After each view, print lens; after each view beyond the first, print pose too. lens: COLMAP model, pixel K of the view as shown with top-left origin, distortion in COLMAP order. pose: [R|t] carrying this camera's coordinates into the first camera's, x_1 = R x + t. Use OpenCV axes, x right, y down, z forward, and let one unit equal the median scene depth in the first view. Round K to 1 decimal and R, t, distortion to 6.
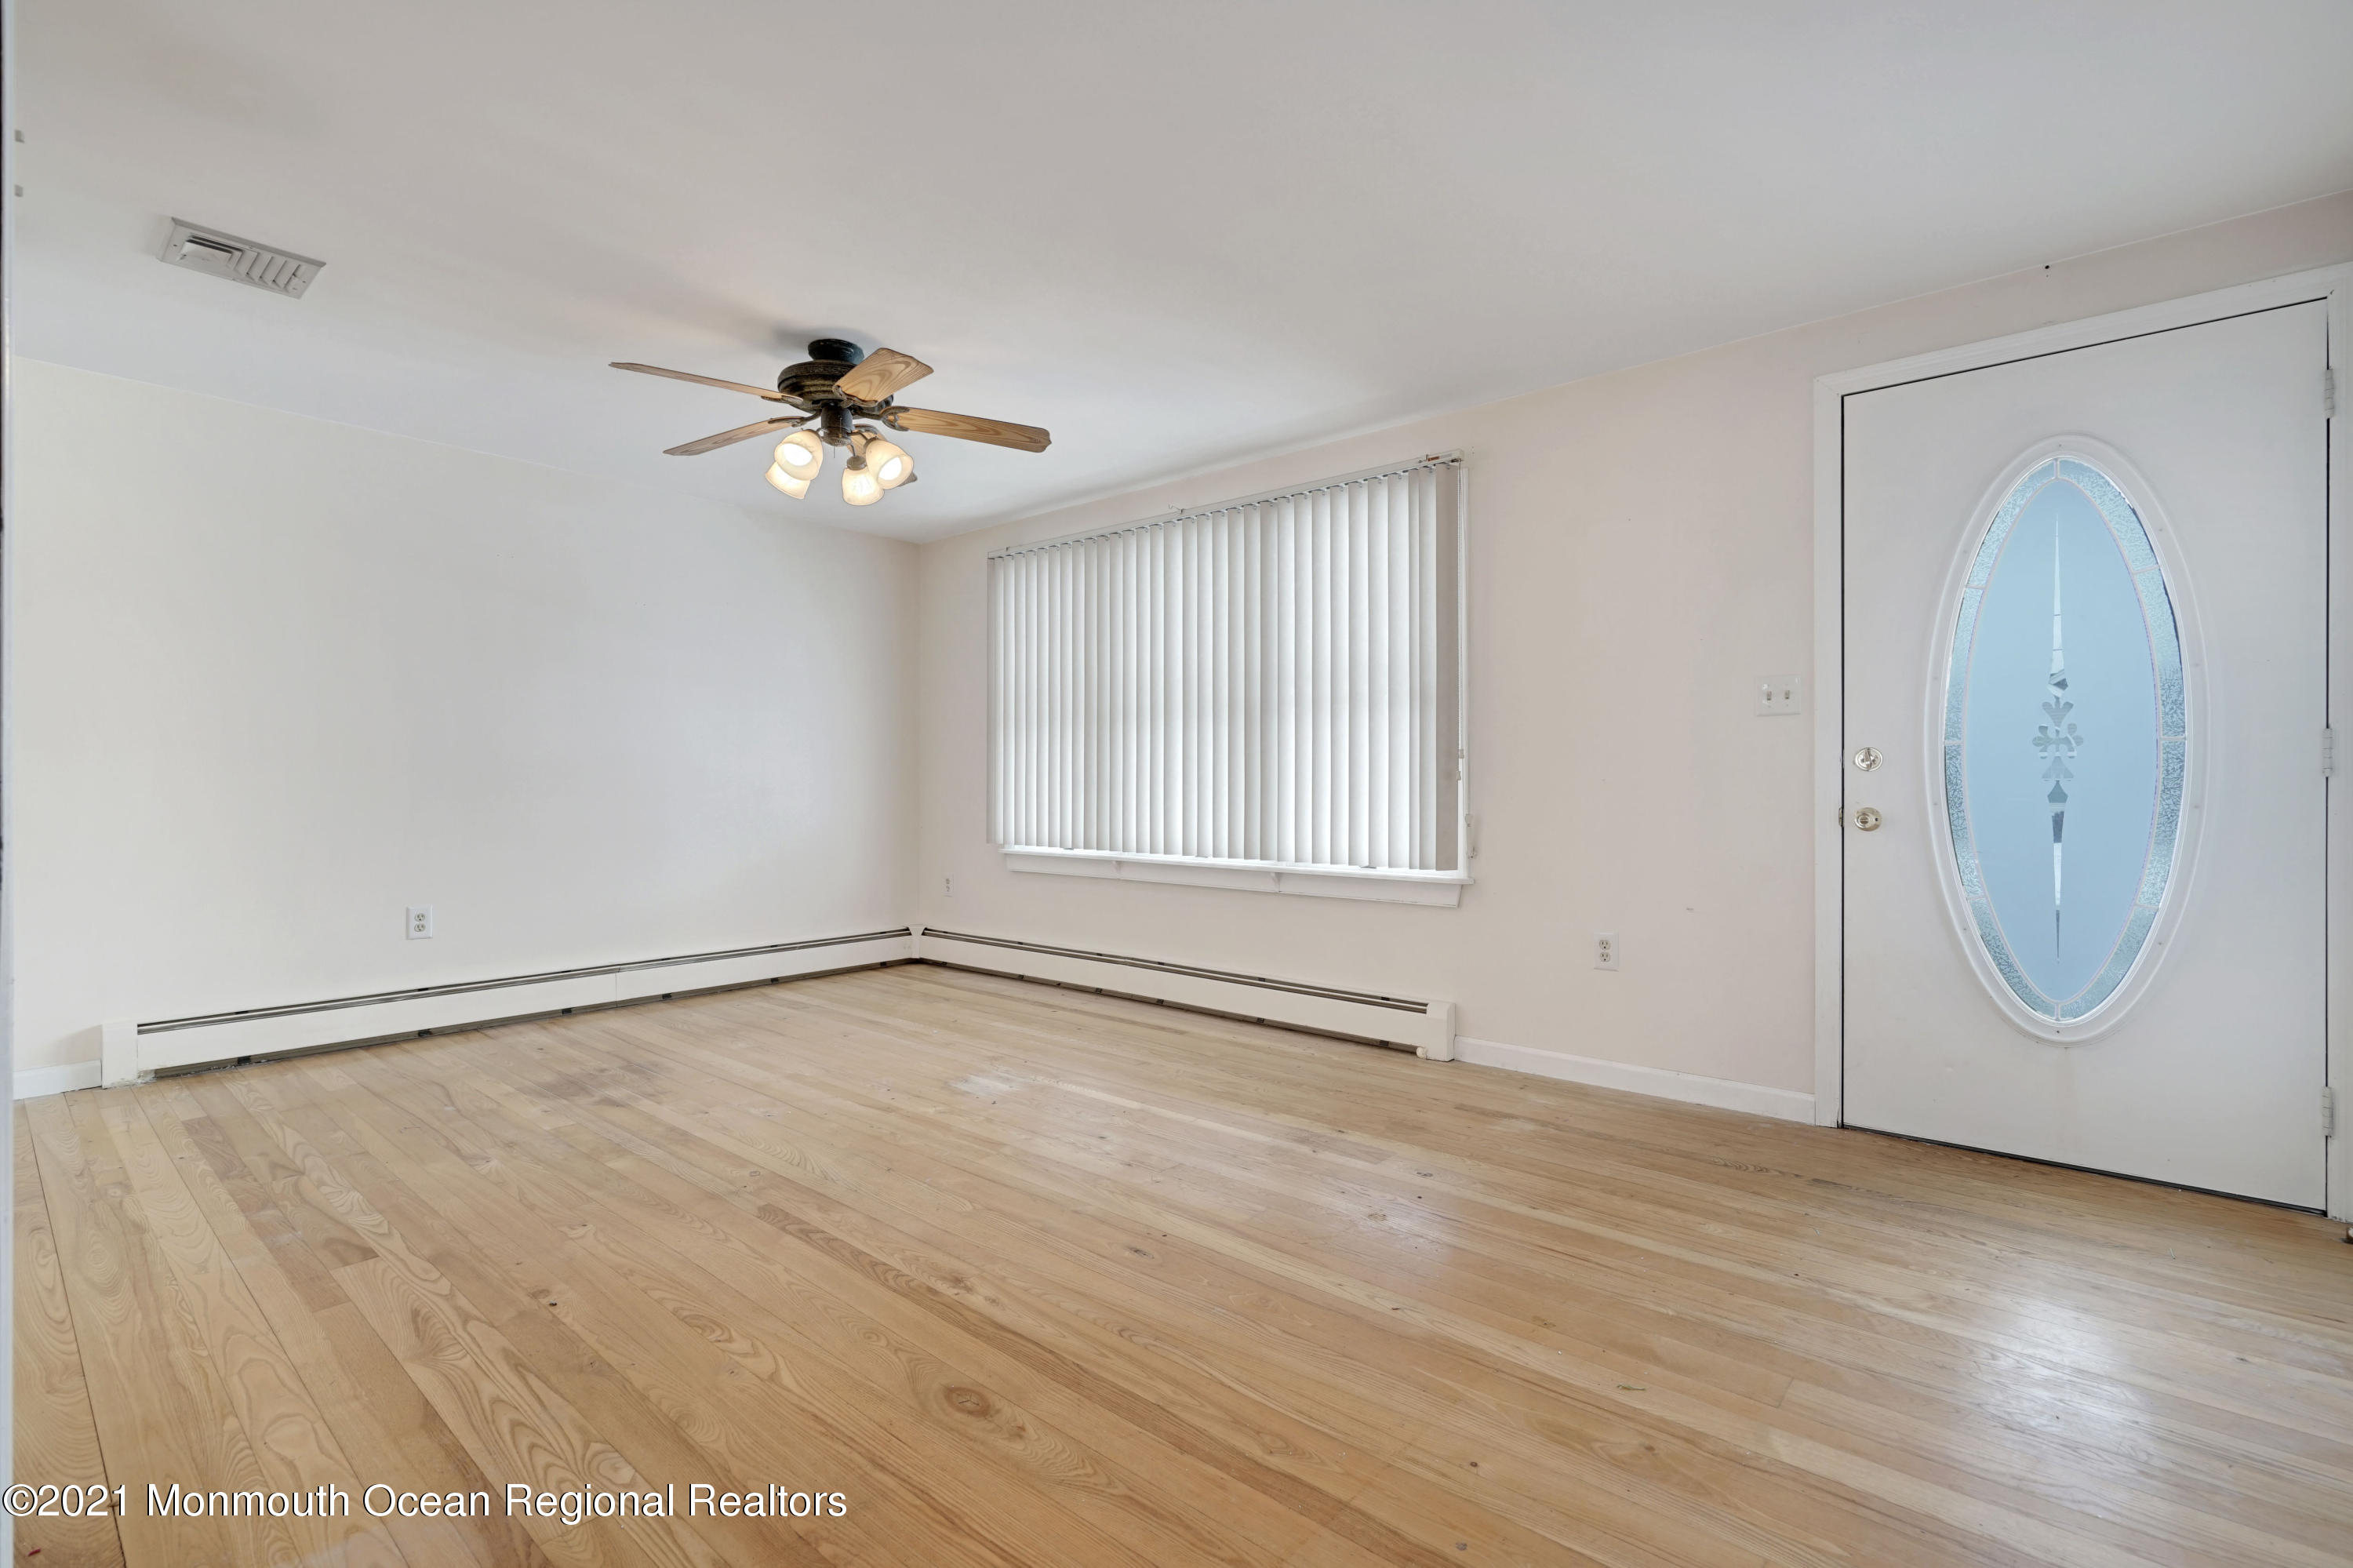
lens RADIAL K [[1056.4, 0, 1168.1], [0, 1056.4, 791.8], [0, 0, 1]] dist [-0.004794, 0.001295]
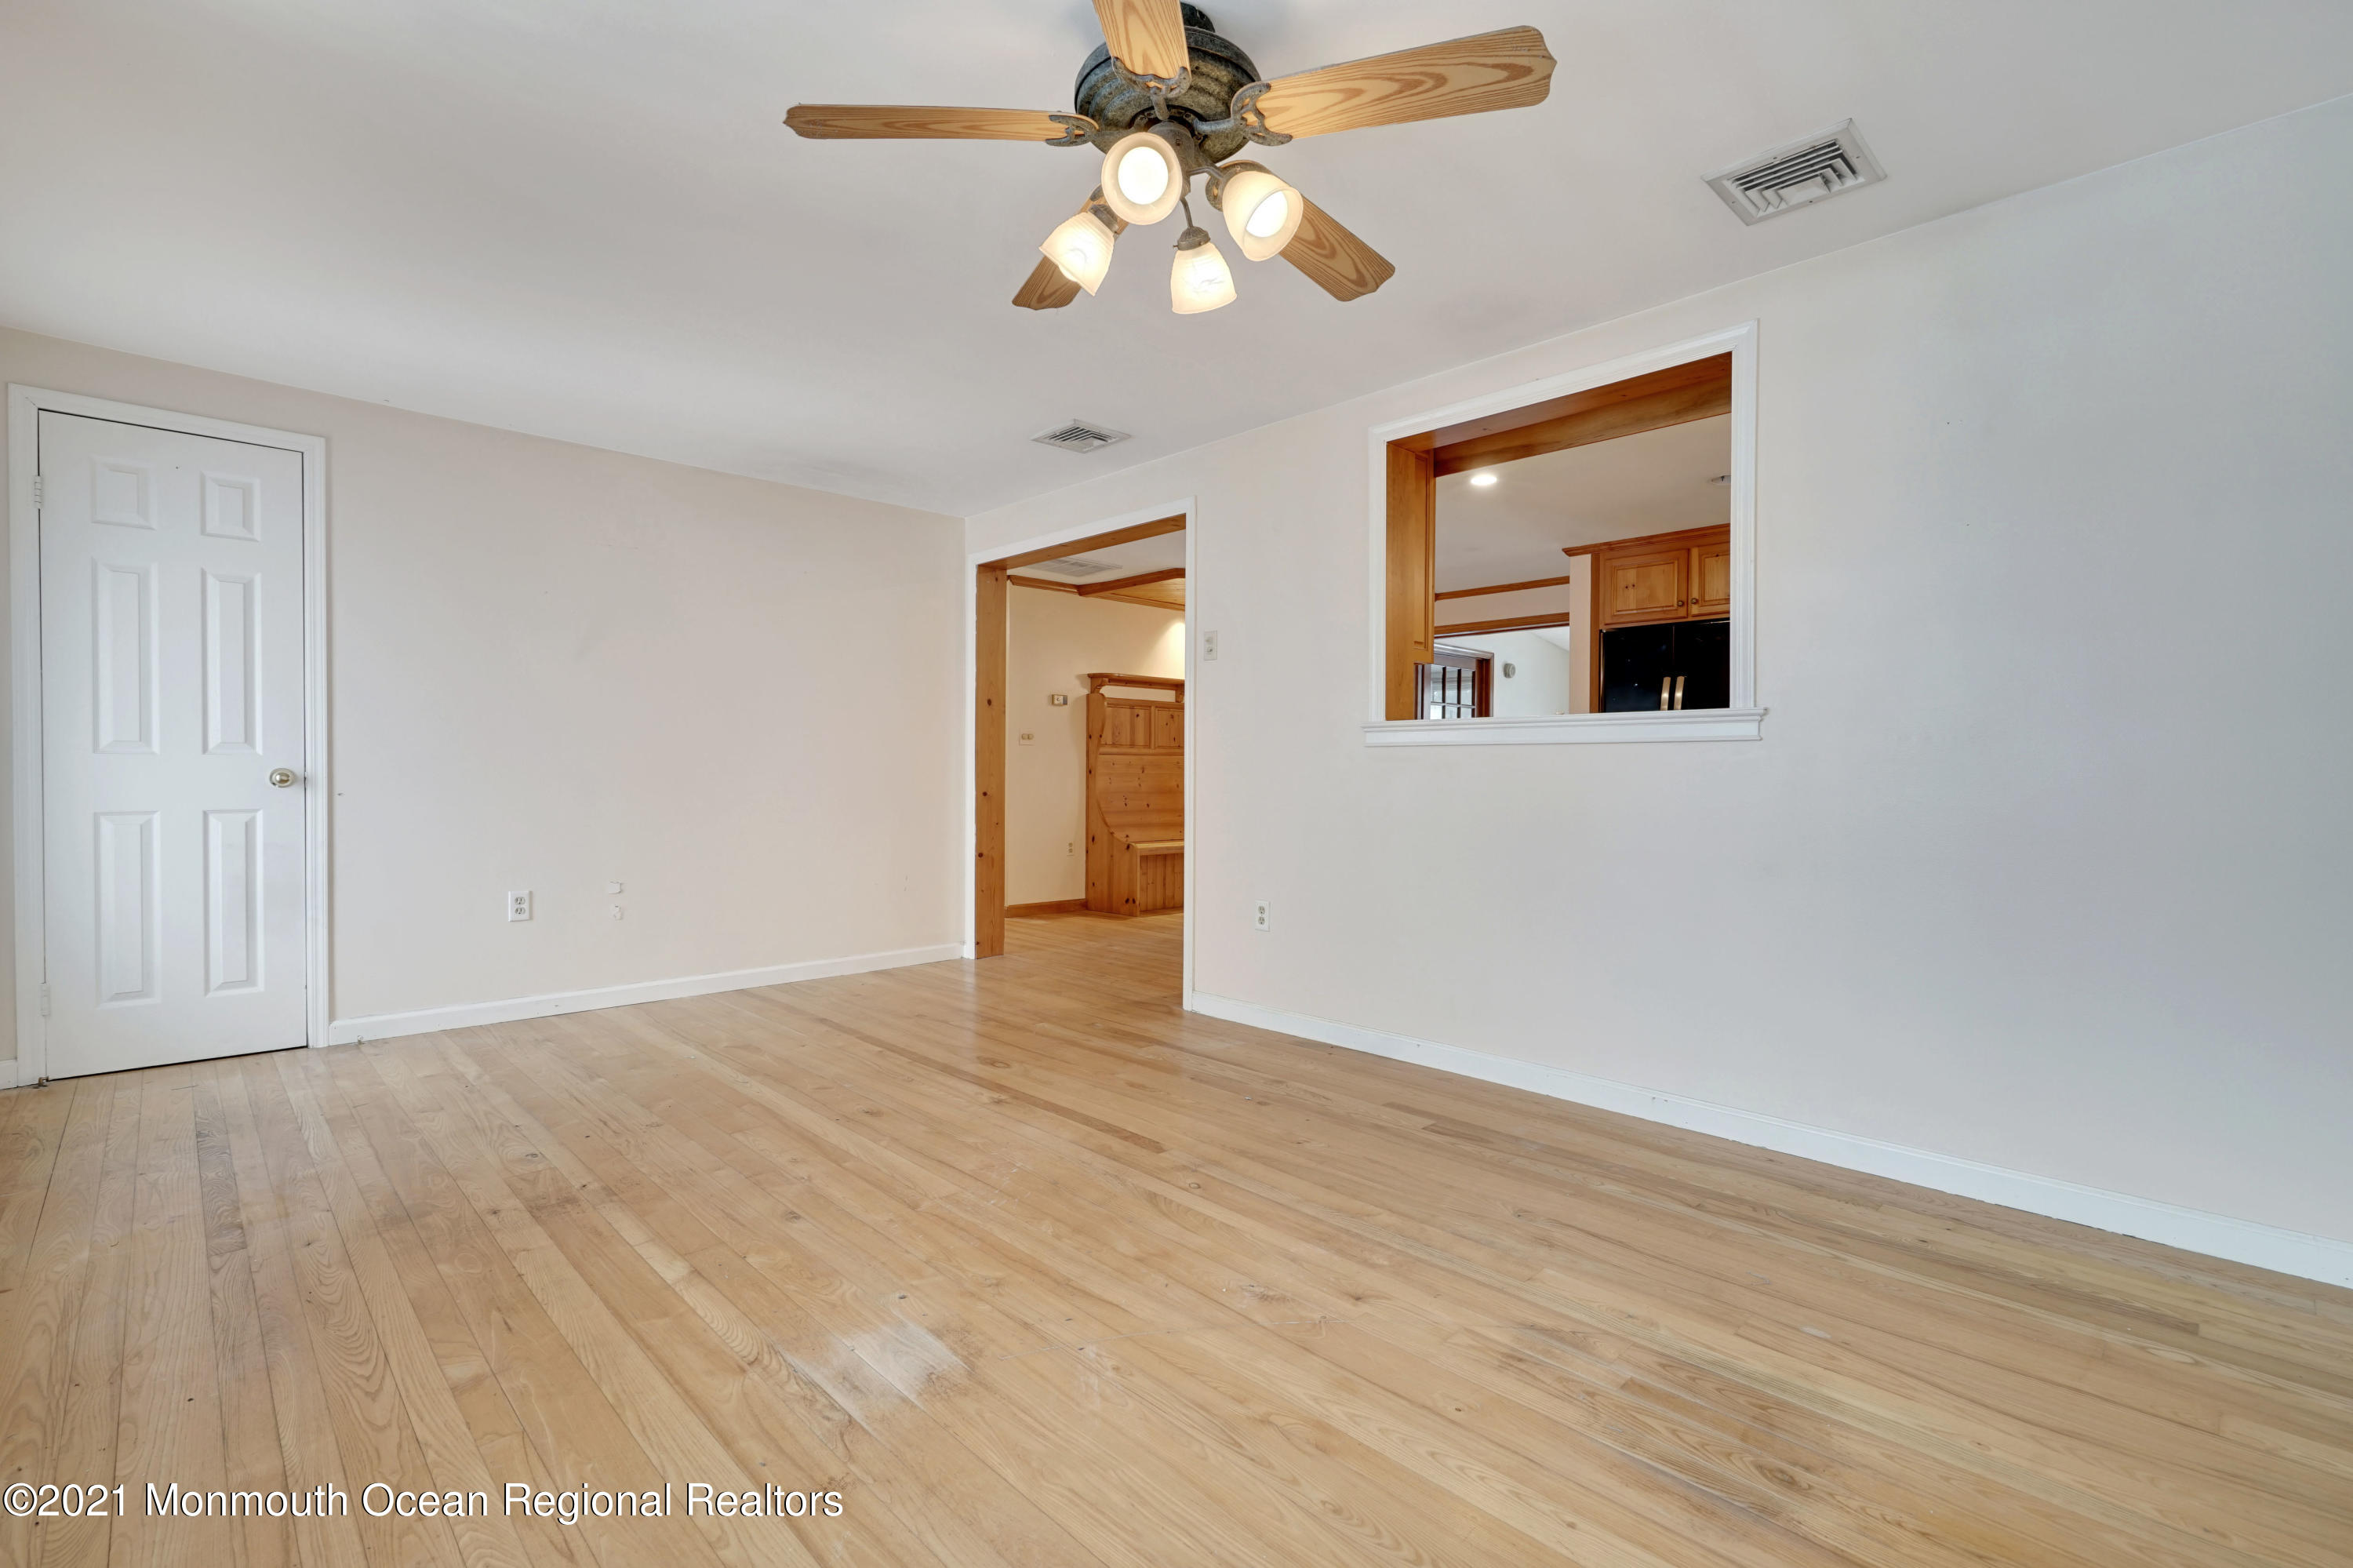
lens RADIAL K [[1056.4, 0, 1170.2], [0, 1056.4, 784.9], [0, 0, 1]] dist [-0.004794, 0.001295]
pose [[-0.995766, -0.006706, 0.091680, -0.503977], [-0.005102, 0.999830, 0.017721, -0.015025], [-0.091784, 0.017178, -0.995631, 2.148778]]
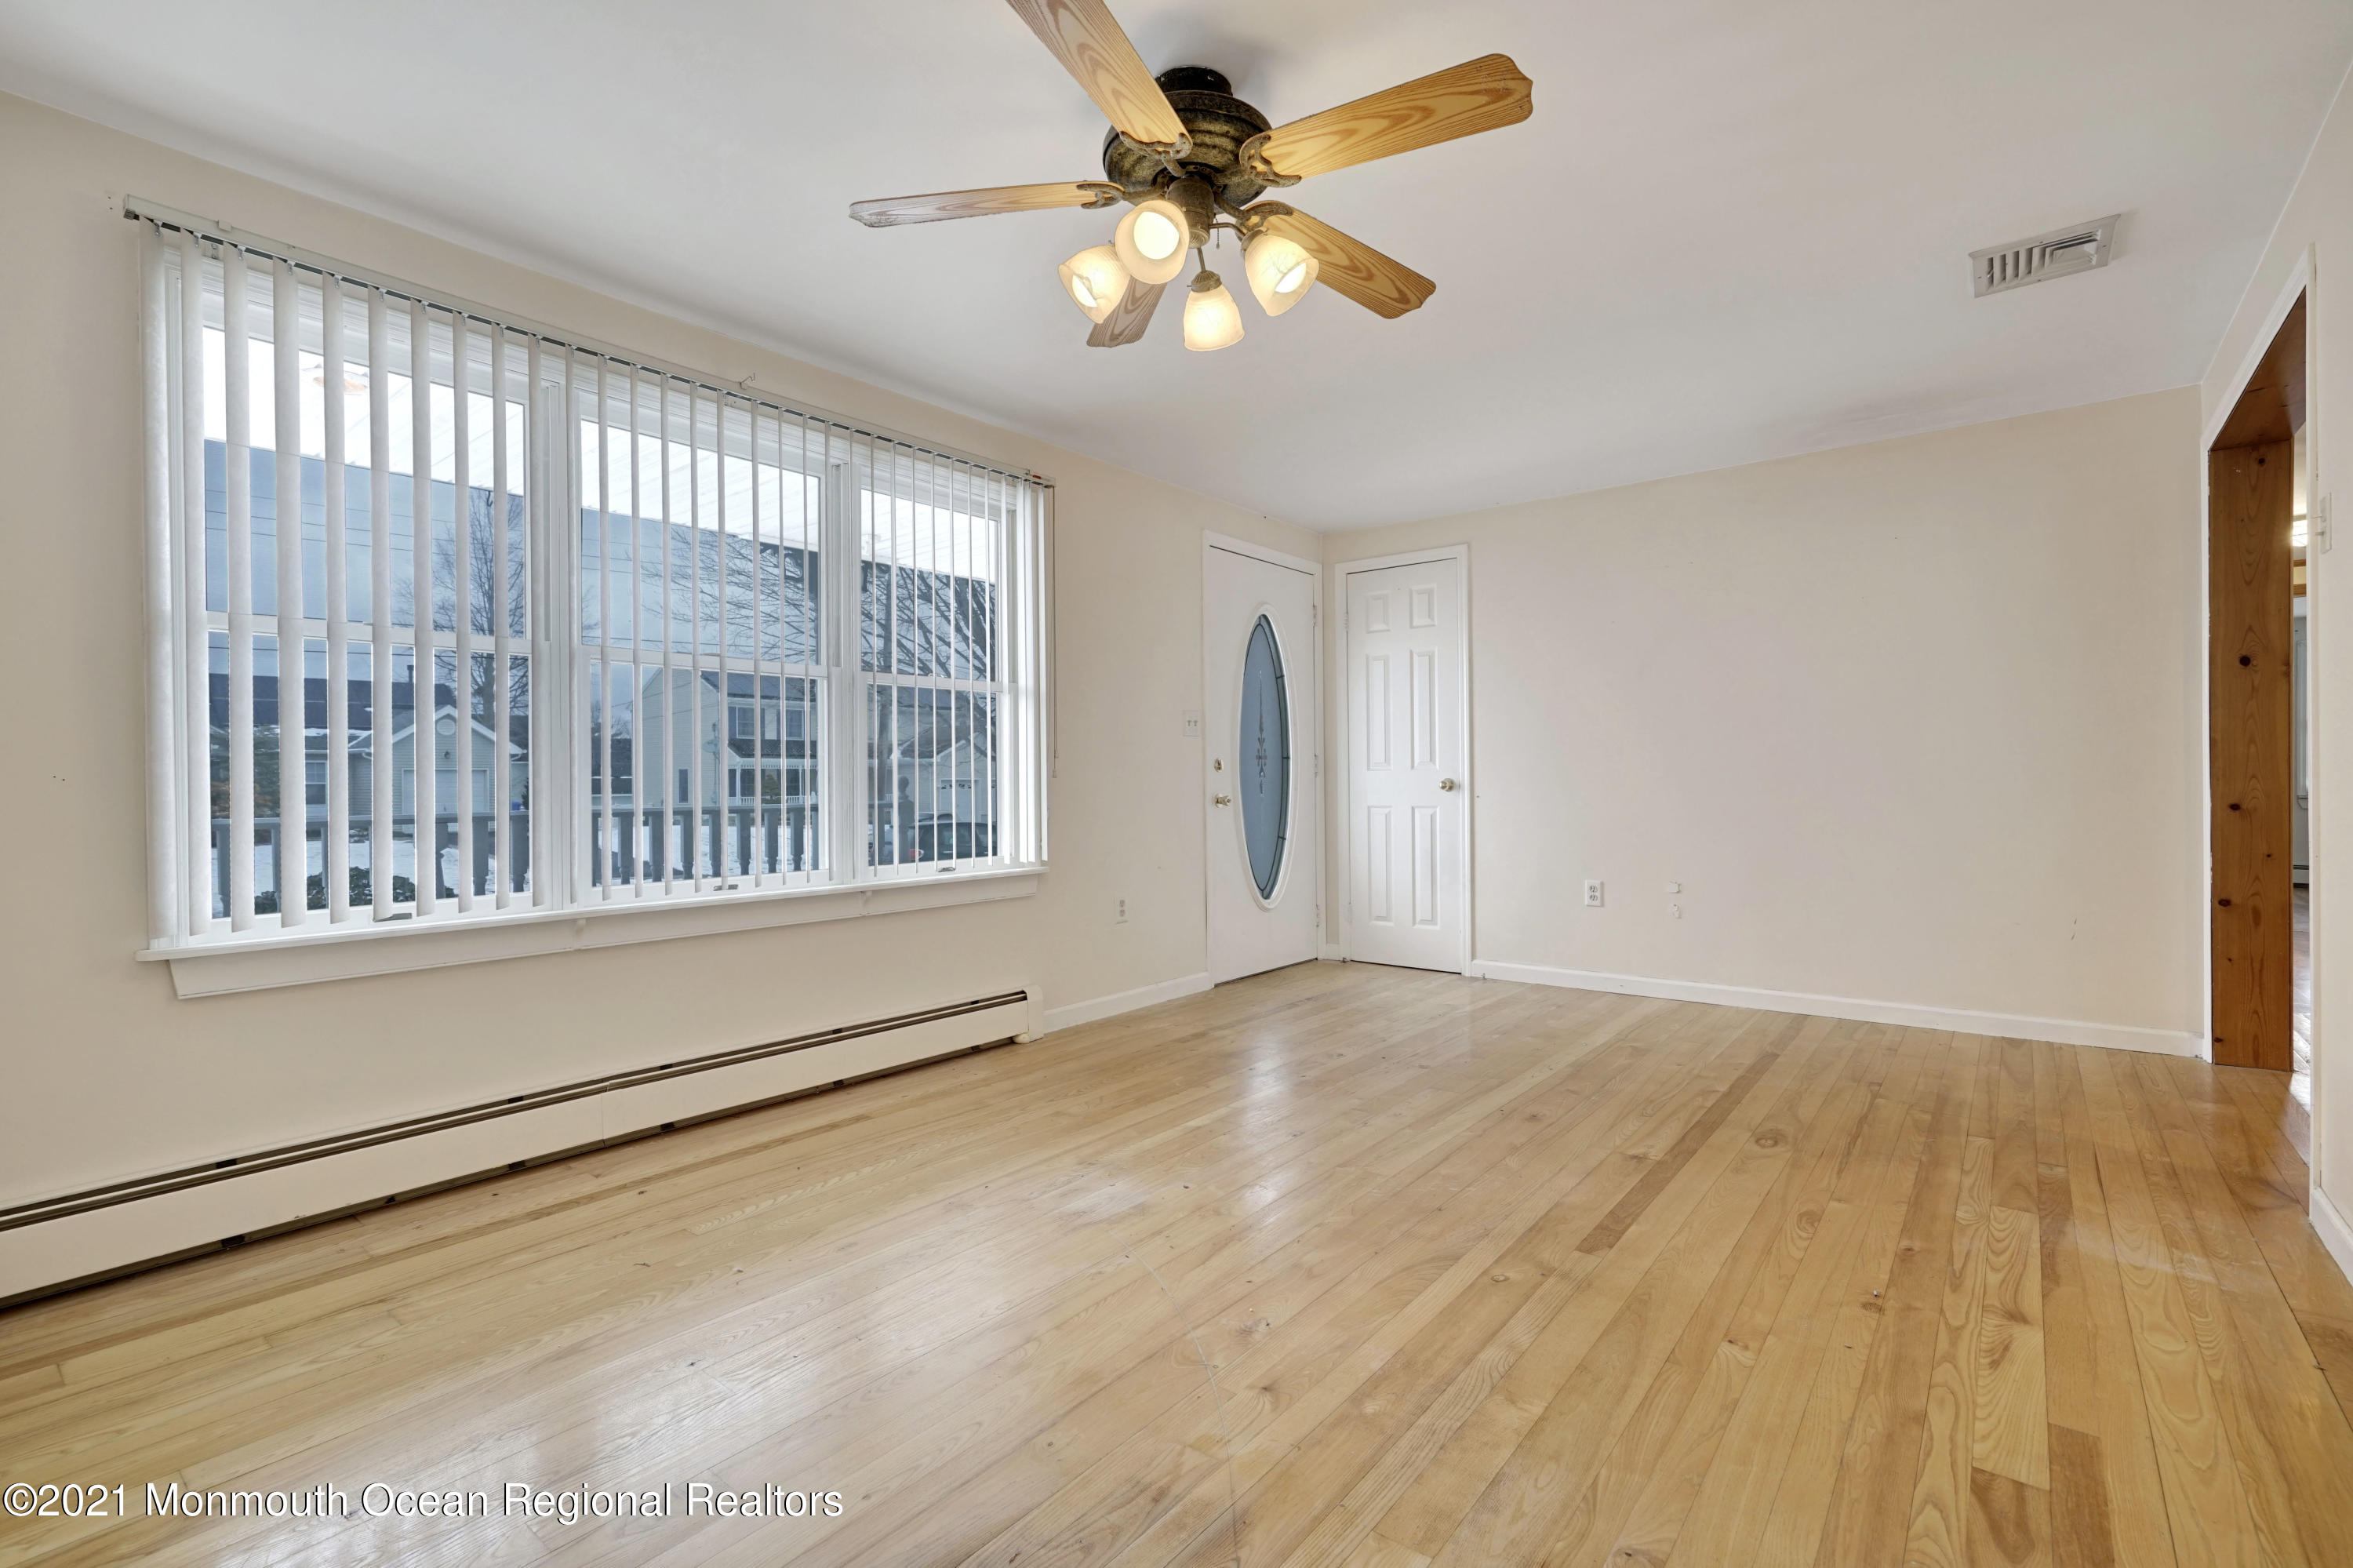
lens RADIAL K [[1056.4, 0, 1181.7], [0, 1056.4, 784.3], [0, 0, 1]] dist [-0.004794, 0.001295]
pose [[-0.042587, -0.002790, 0.999089, -1.283736], [0.015083, 0.999880, 0.003435, -0.009324], [-0.998979, 0.015216, -0.042540, 1.400095]]
